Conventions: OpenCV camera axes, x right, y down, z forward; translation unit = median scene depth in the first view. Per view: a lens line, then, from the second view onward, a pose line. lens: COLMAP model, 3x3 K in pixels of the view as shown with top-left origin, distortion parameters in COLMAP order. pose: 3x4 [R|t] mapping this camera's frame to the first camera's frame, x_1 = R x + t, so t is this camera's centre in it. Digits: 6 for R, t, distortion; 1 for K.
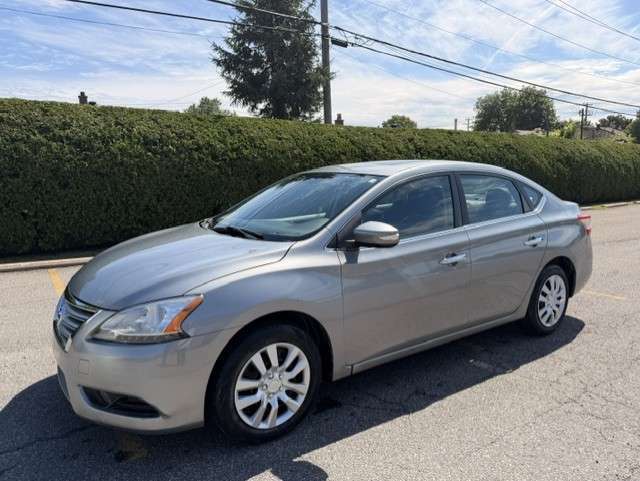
lens RADIAL K [[479.4, 0, 316.0], [0, 479.4, 260.0], [0, 0, 1]] dist [0.034015, -0.069651]
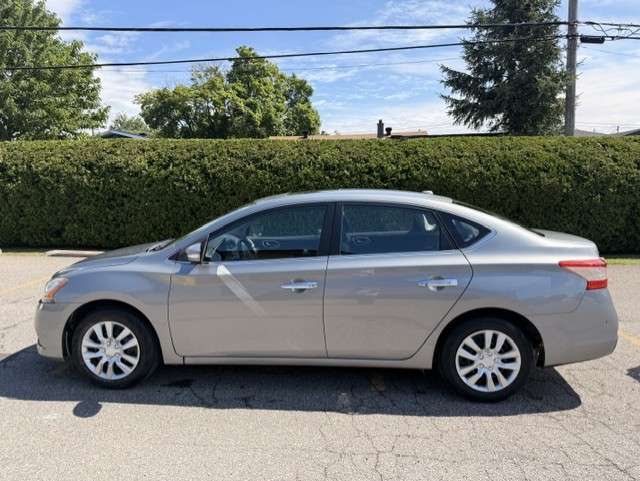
lens RADIAL K [[479.4, 0, 316.0], [0, 479.4, 260.0], [0, 0, 1]] dist [0.034015, -0.069651]
pose [[0.743626, 0.099739, -0.661115, 0.416368], [-0.116161, 0.993046, 0.019158, -0.034292], [0.658428, 0.062549, 0.750040, 0.099485]]
